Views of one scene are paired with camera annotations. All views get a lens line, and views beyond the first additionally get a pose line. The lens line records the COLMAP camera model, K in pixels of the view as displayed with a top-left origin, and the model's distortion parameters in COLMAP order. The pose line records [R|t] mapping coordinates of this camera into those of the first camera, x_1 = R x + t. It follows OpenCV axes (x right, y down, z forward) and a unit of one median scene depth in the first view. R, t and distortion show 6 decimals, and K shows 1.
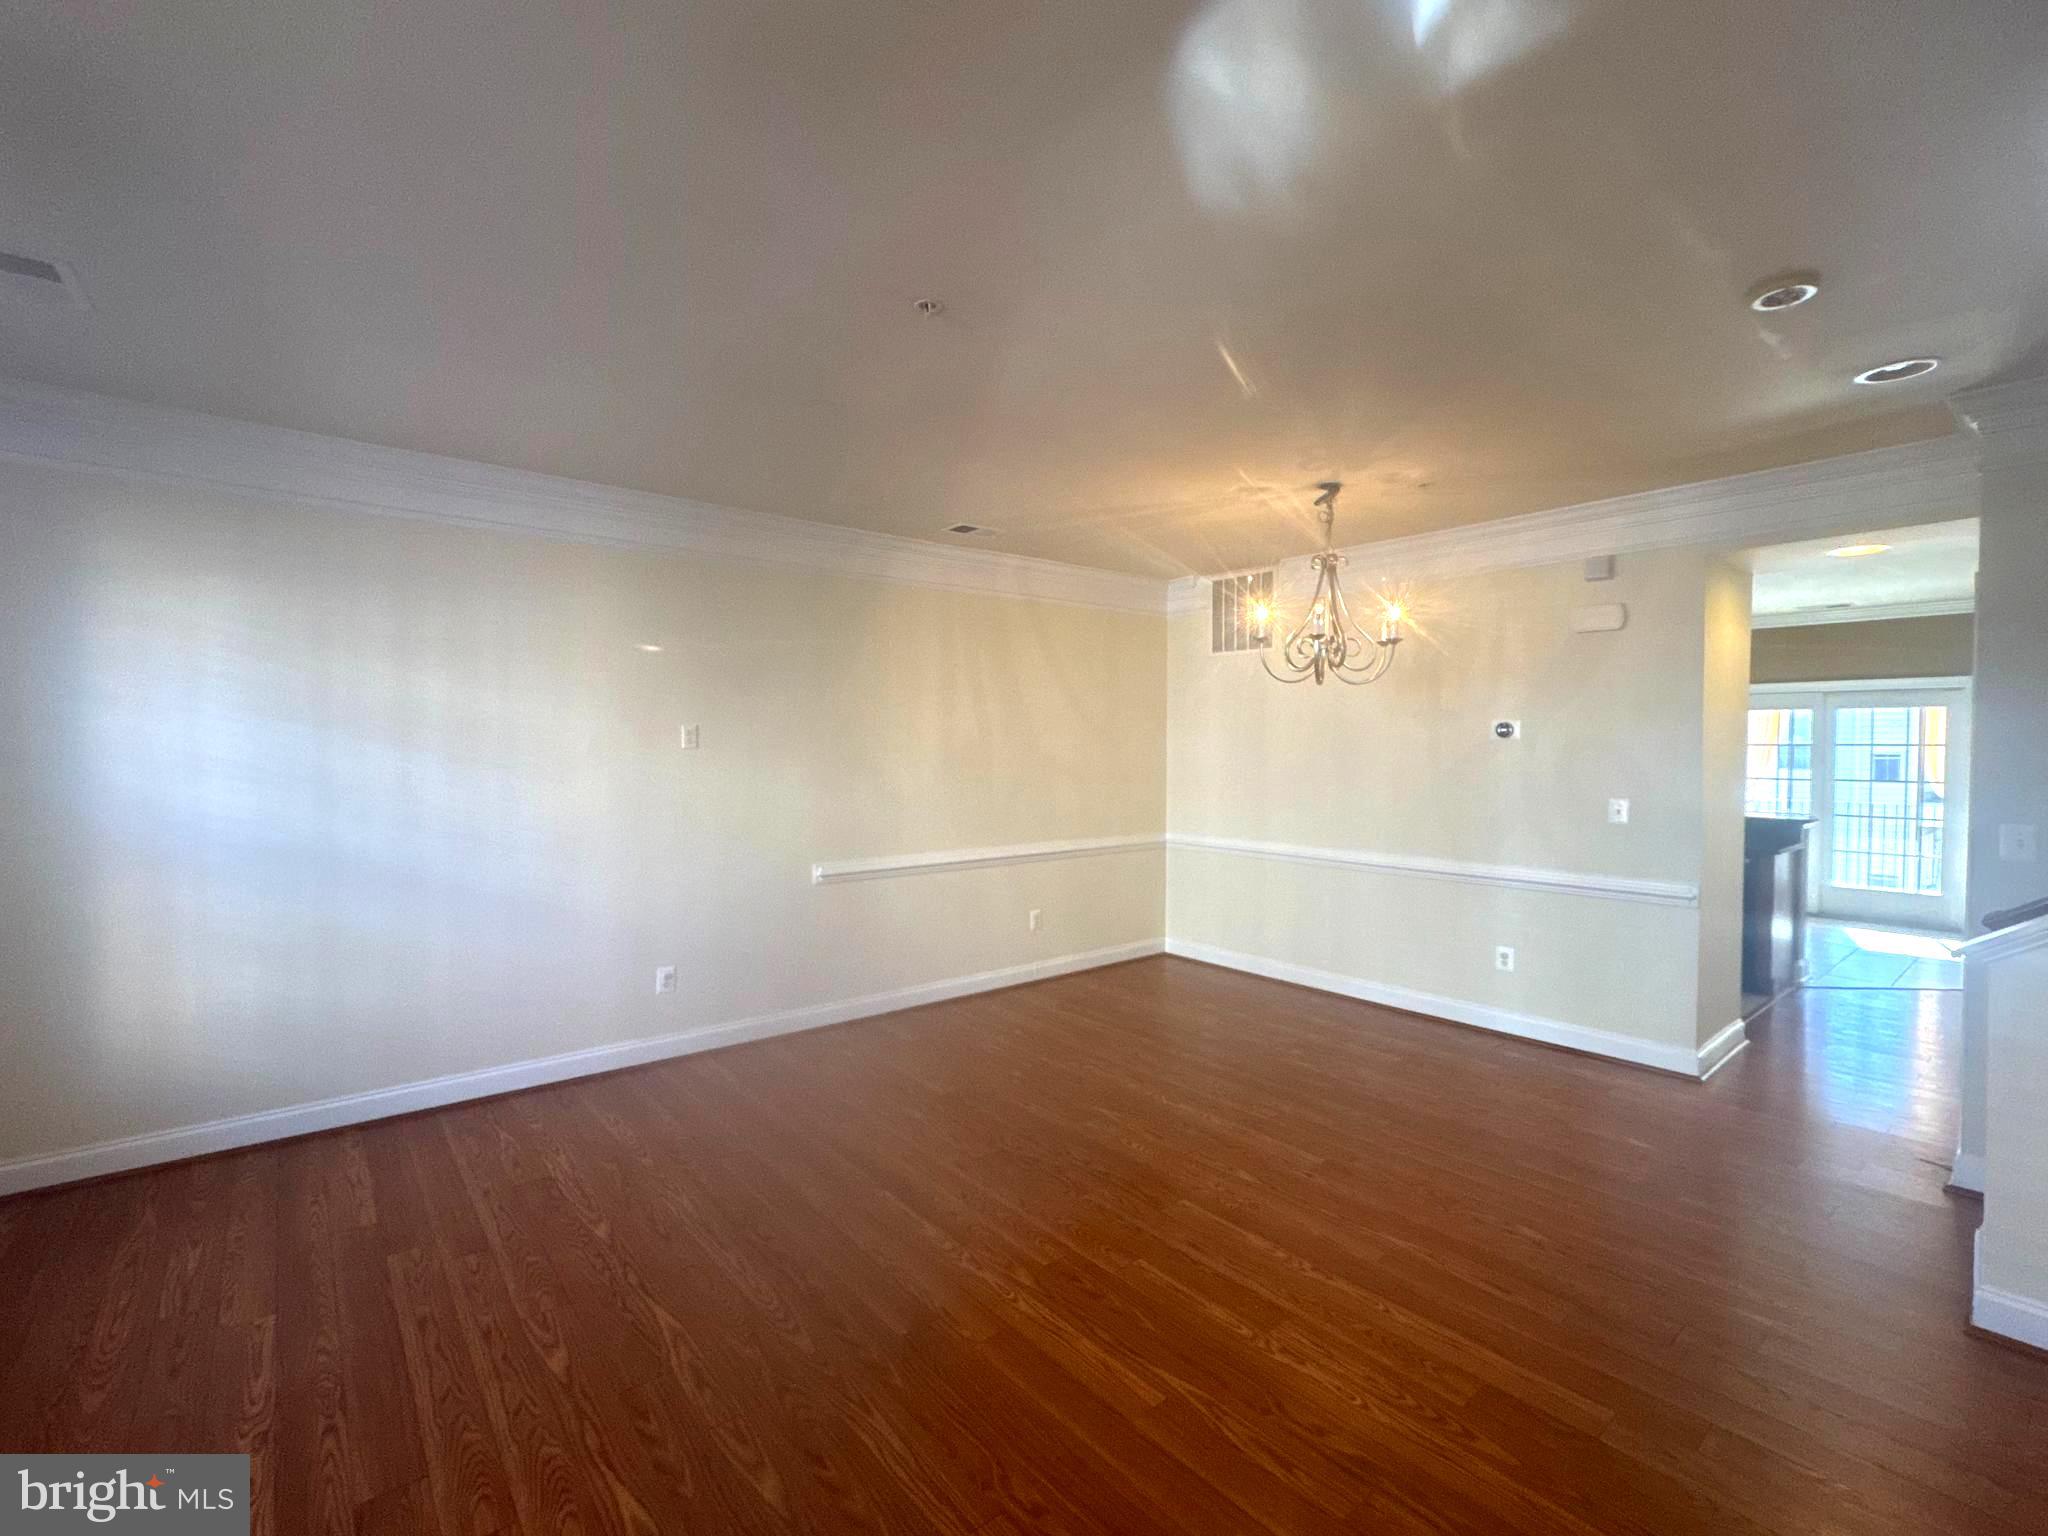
lens RADIAL K [[896.7, 0, 1026.5], [0, 896.7, 756.7], [0, 0, 1]] dist [-0.002823, -0.000224]
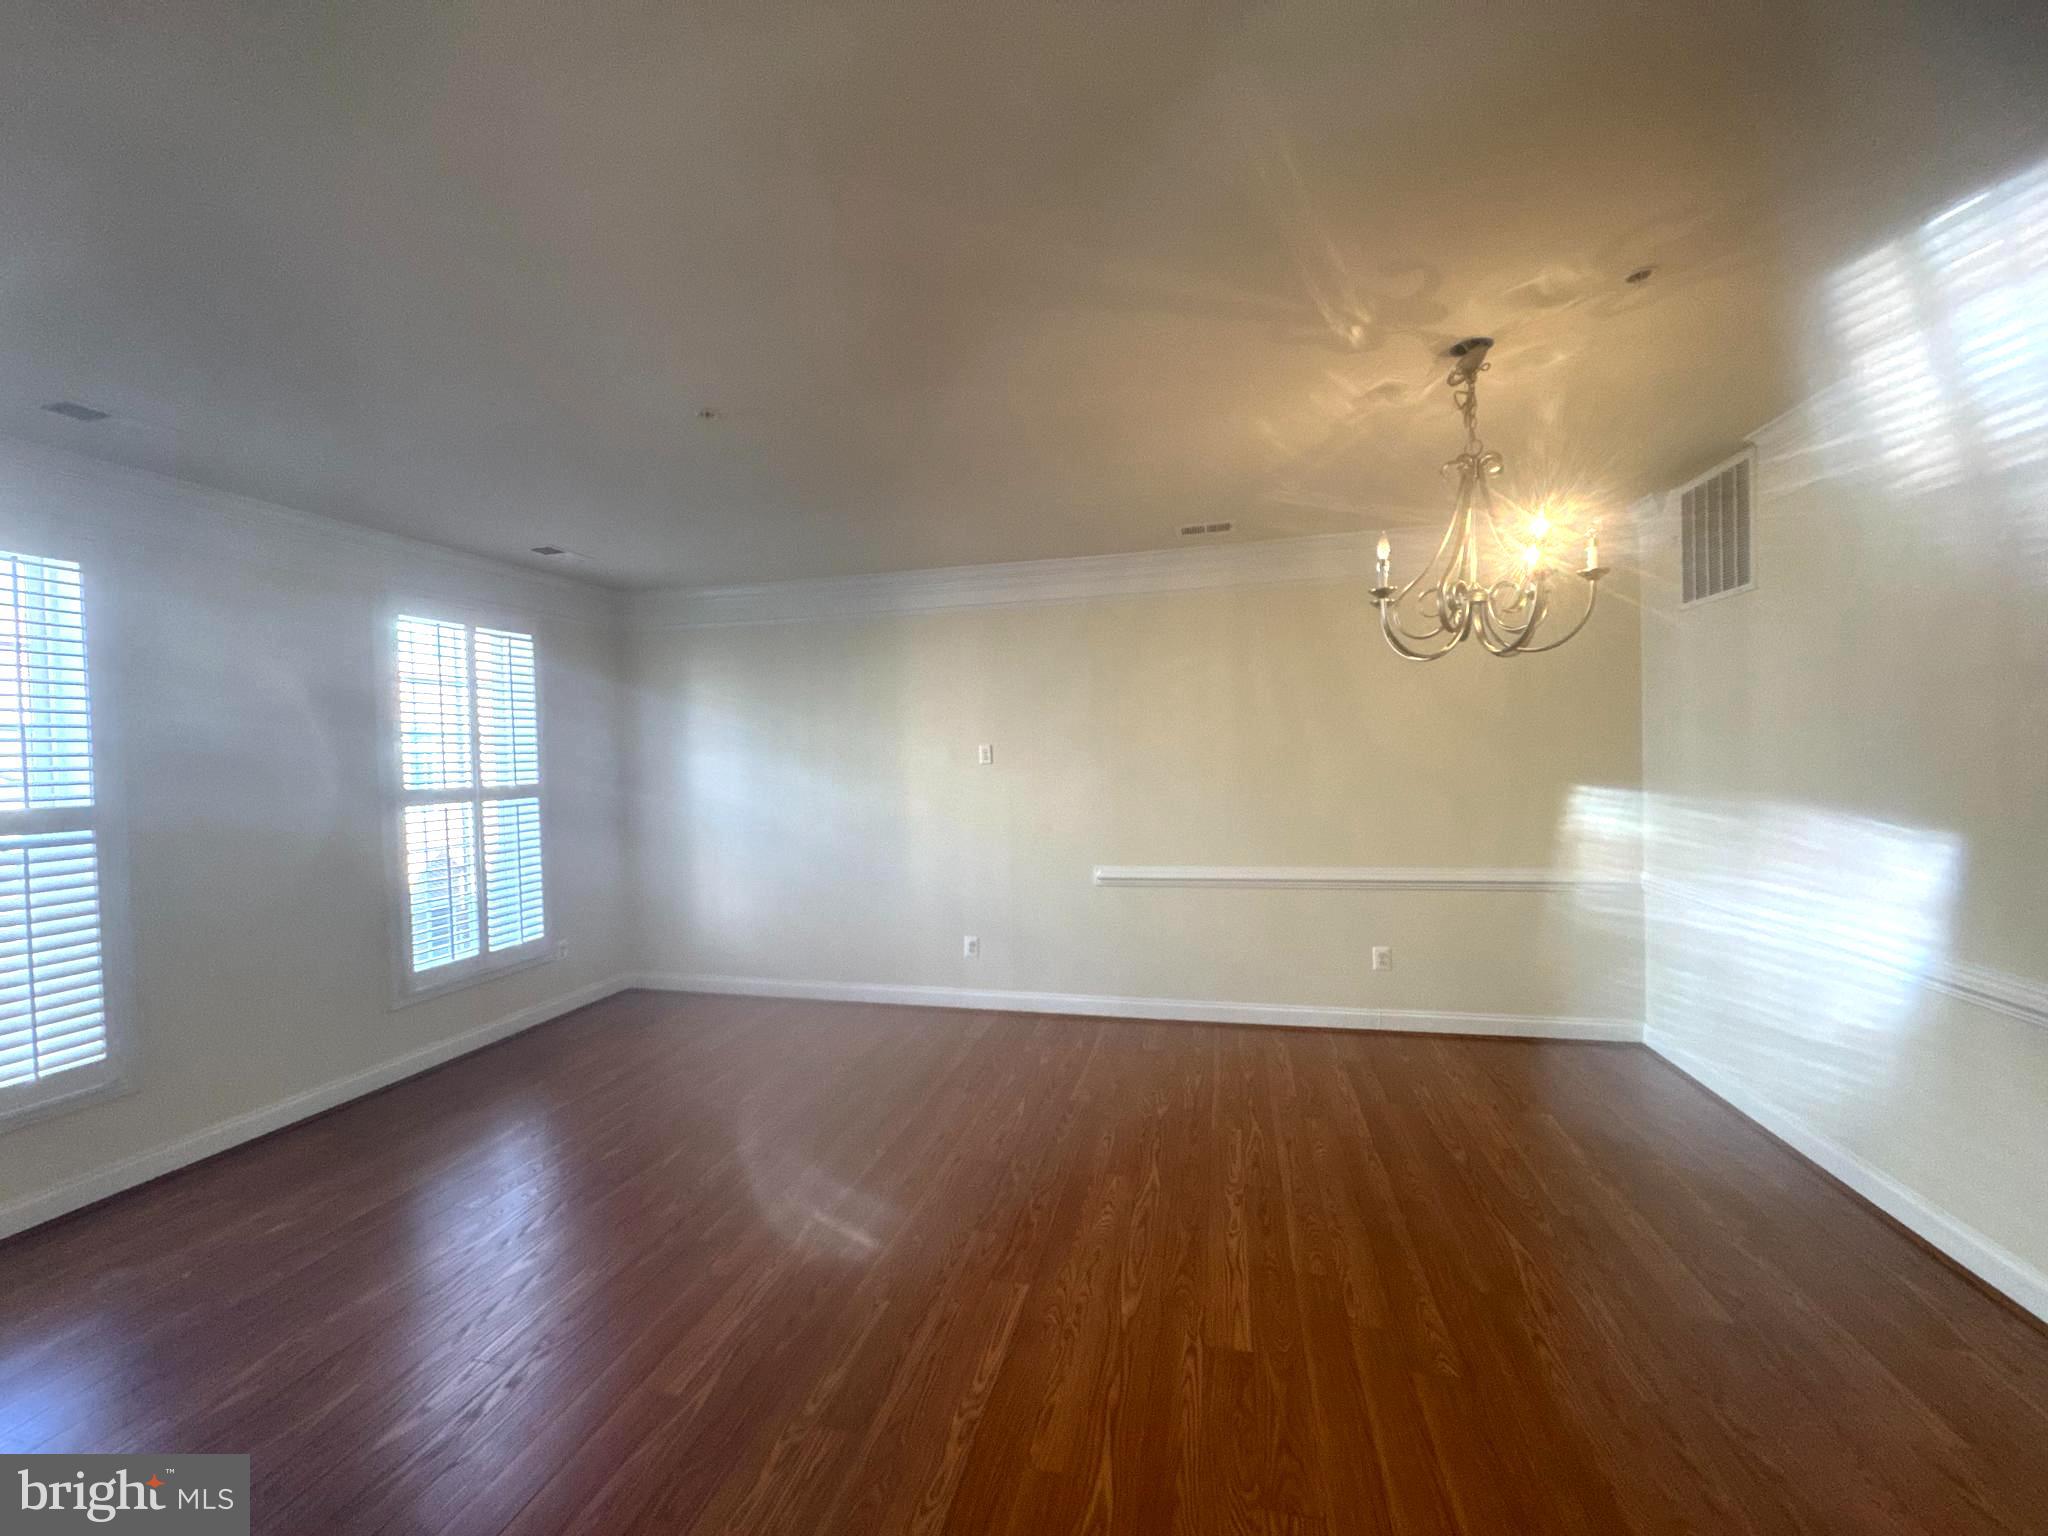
lens RADIAL K [[817.6, 0, 1022.3], [0, 817.6, 770.5], [0, 0, 1]] dist [0.002157, 0.000018]
pose [[0.597636, 0.001293, -0.801766, 0.563736], [0.018214, 0.999719, 0.015190, -0.016753], [0.801560, -0.023682, 0.597445, 0.363002]]
